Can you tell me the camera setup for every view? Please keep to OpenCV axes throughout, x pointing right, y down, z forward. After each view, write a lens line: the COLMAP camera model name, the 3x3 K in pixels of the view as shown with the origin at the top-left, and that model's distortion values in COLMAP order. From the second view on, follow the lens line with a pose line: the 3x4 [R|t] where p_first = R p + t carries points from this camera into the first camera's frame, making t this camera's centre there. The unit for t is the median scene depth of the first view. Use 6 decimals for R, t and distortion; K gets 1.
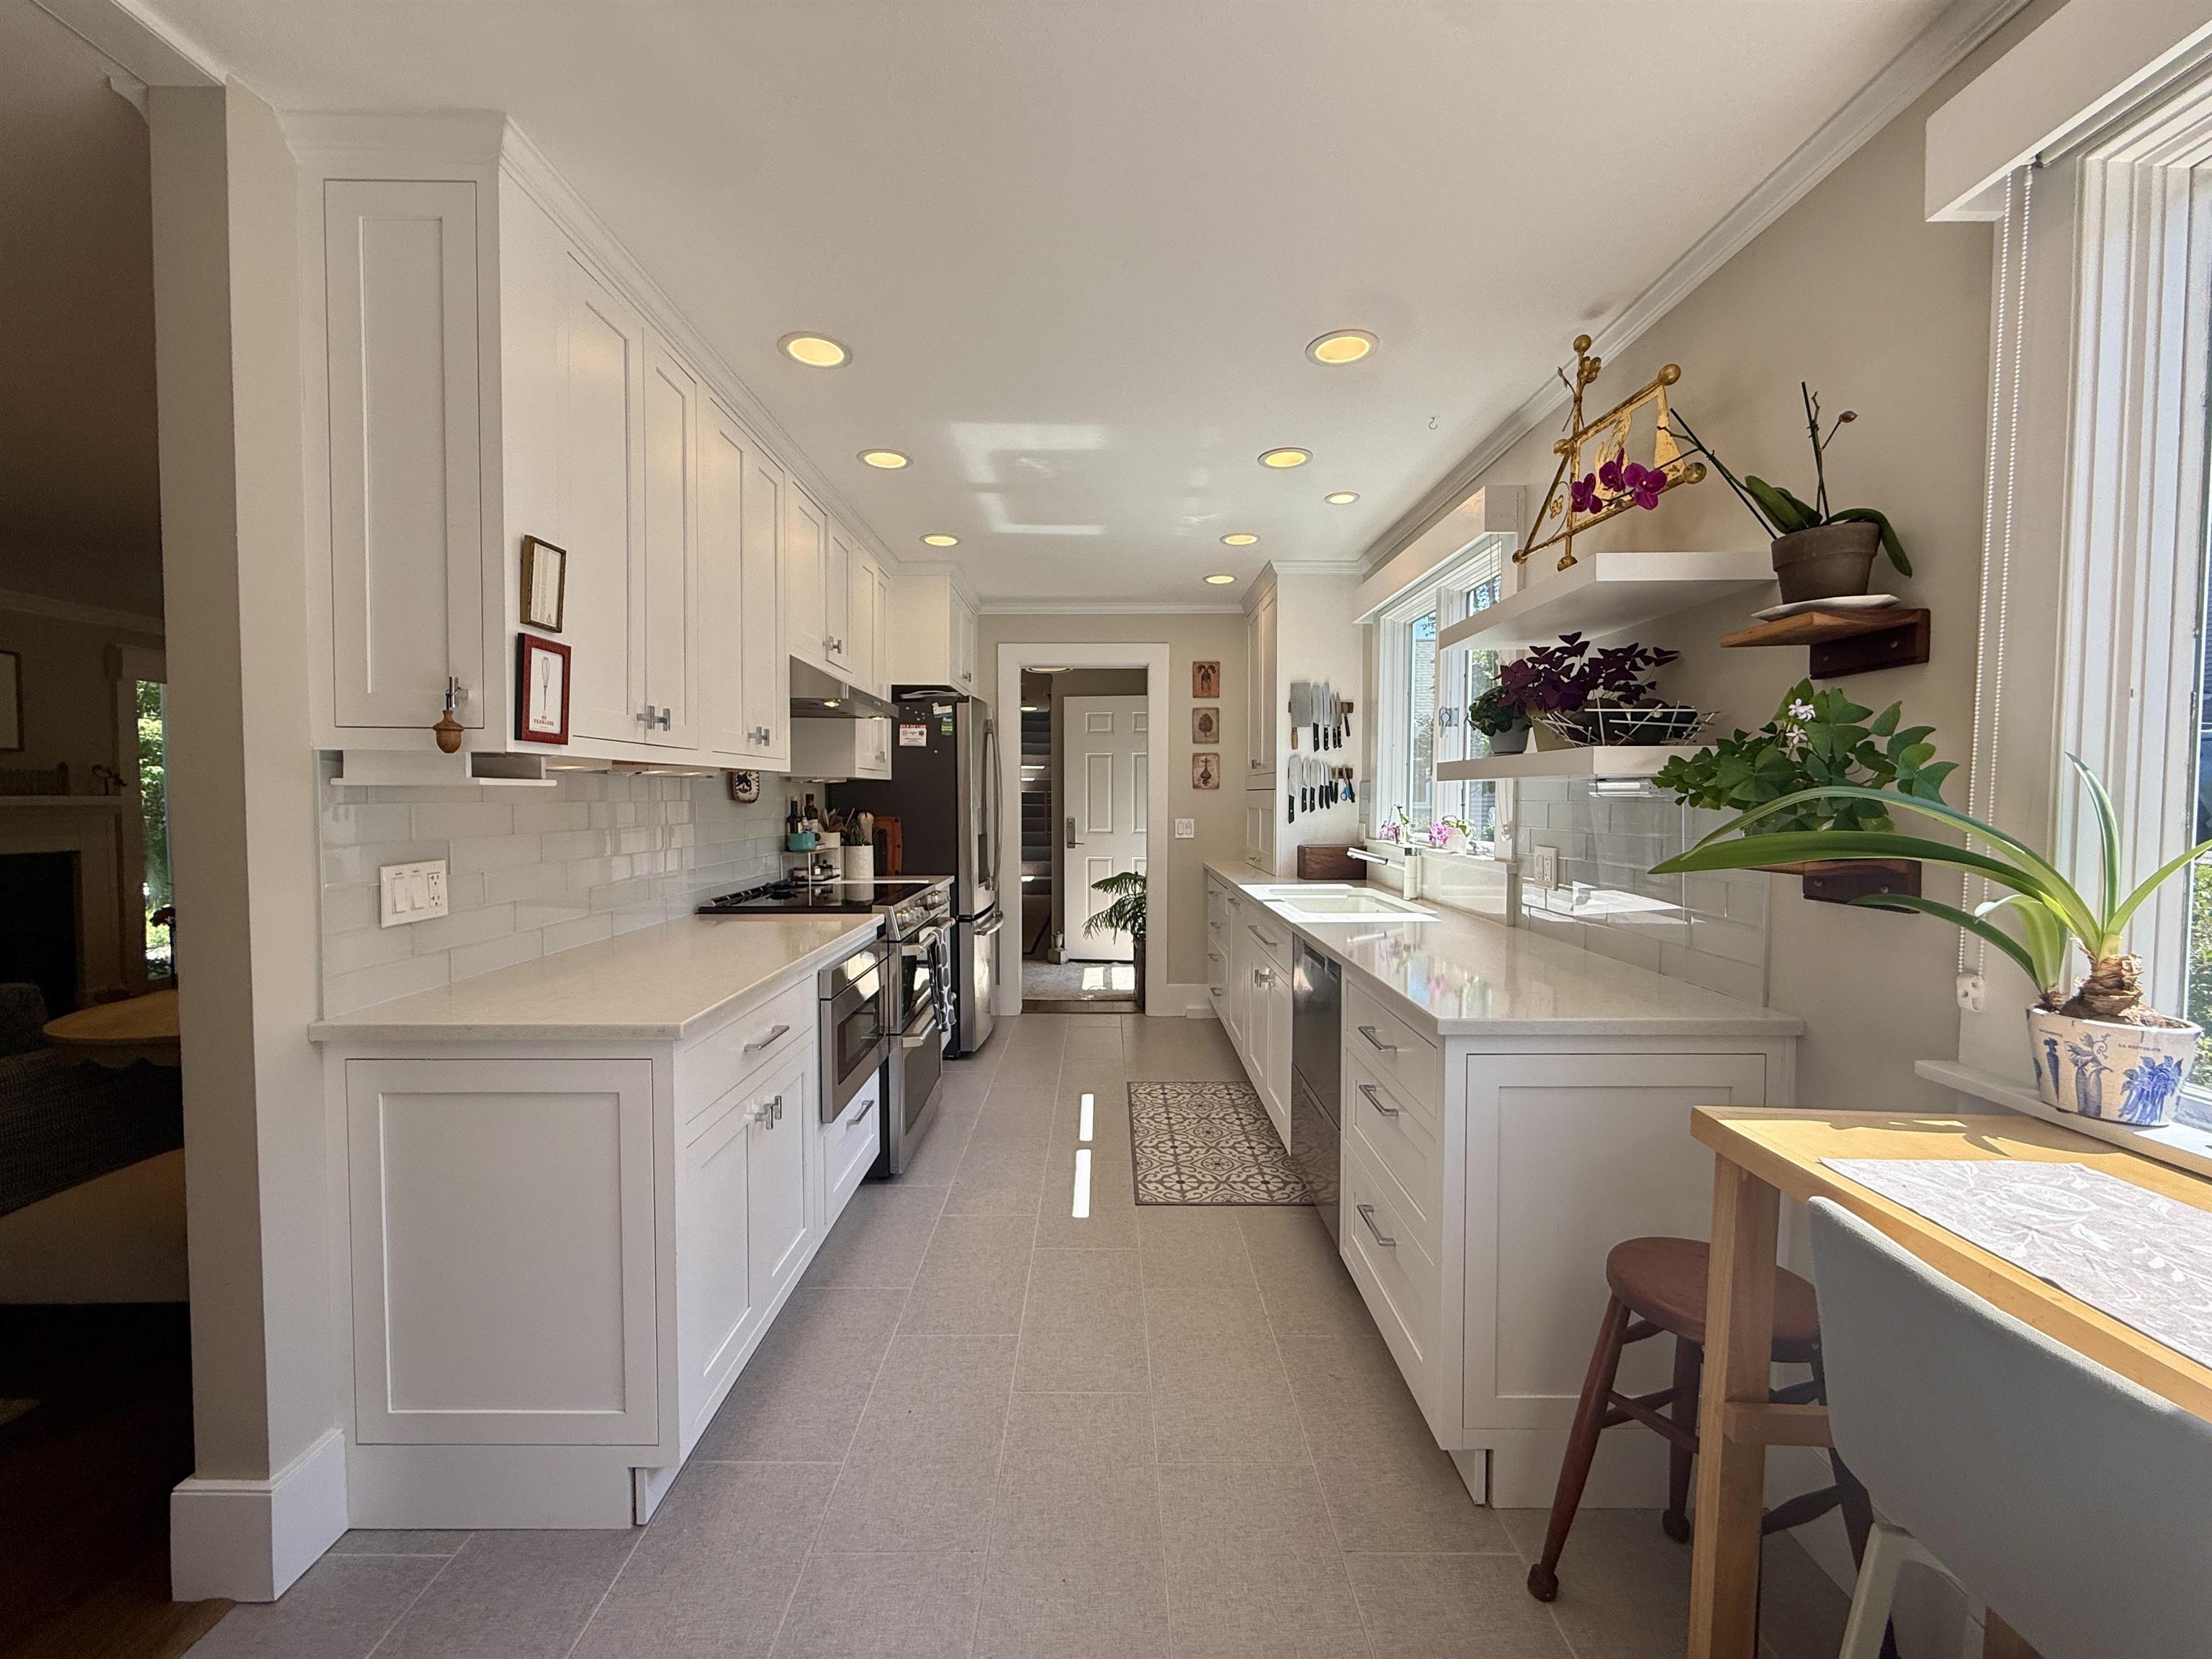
lens RADIAL K [[881.0, 0, 1105.9], [0, 881.0, 827.1], [0, 0, 1]] dist [-0.001395, 0.000016]
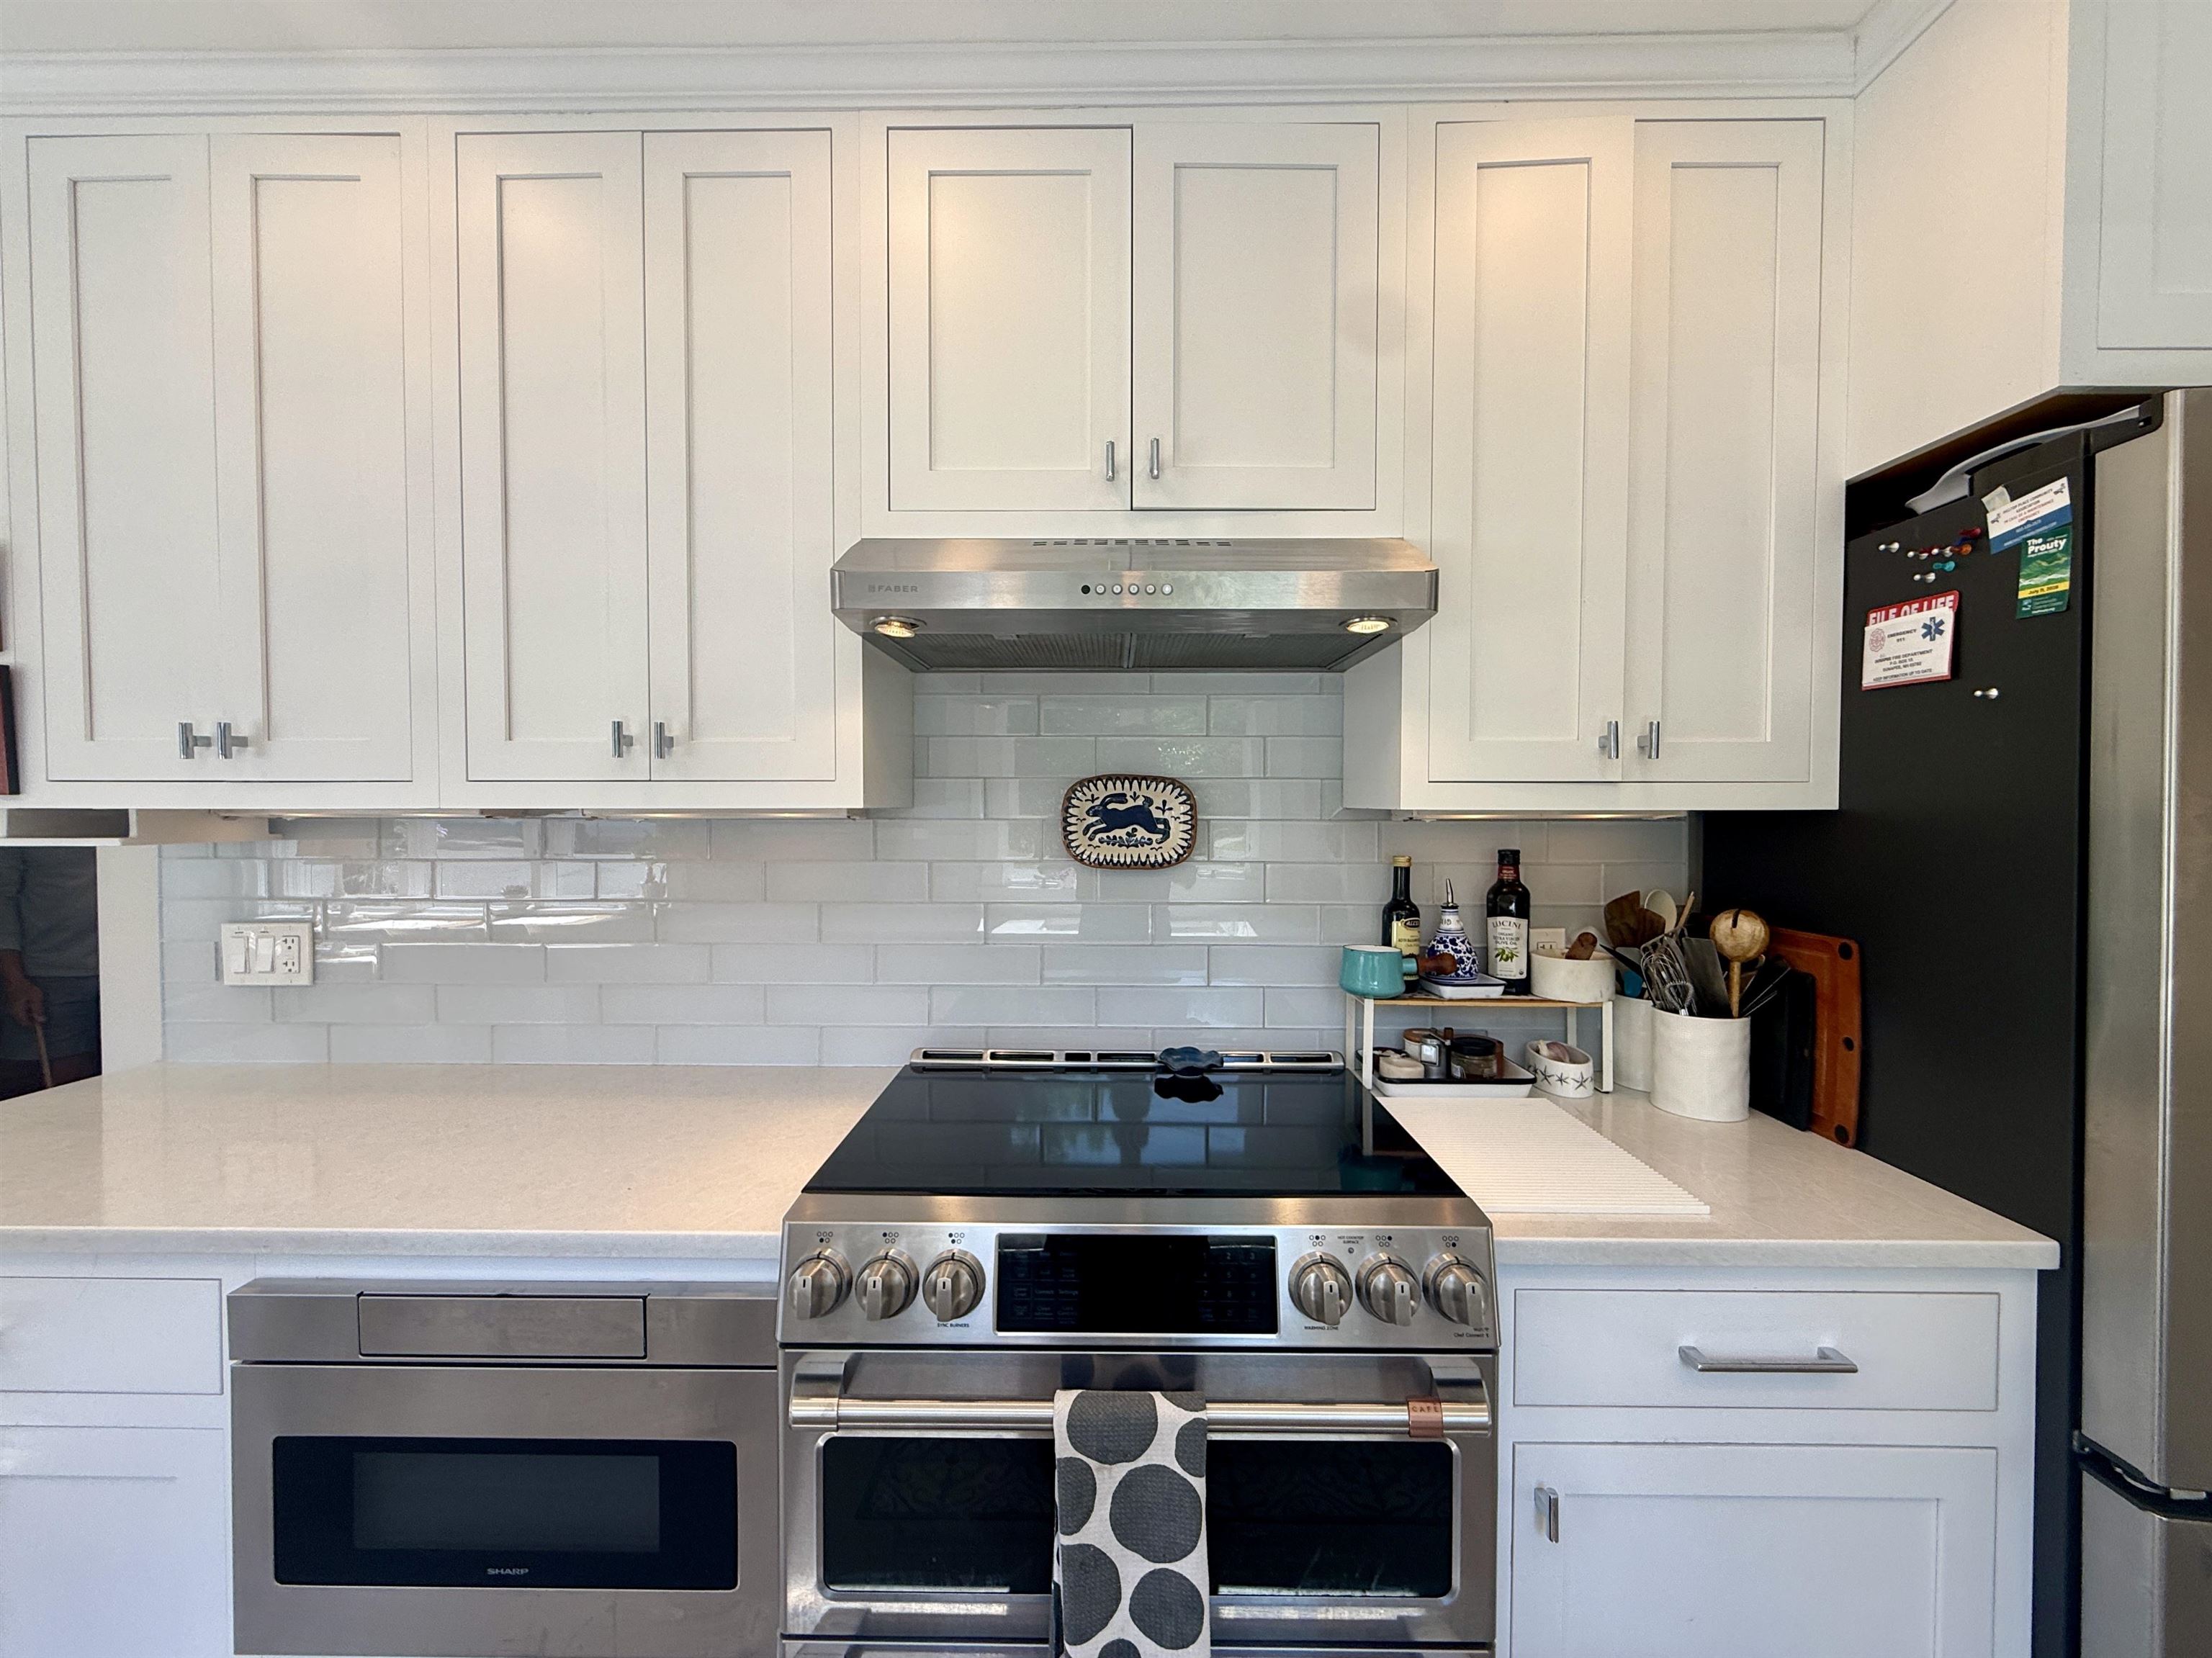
lens RADIAL K [[887.6, 0, 1106.0], [0, 887.6, 829.0], [0, 0, 1]] dist [0.000893, 0.000054]
pose [[-0.015804, 0.021750, -0.999639, 0.064281], [-0.036863, 0.999071, 0.022320, -0.053234], [0.999195, 0.037203, -0.014988, 0.903111]]
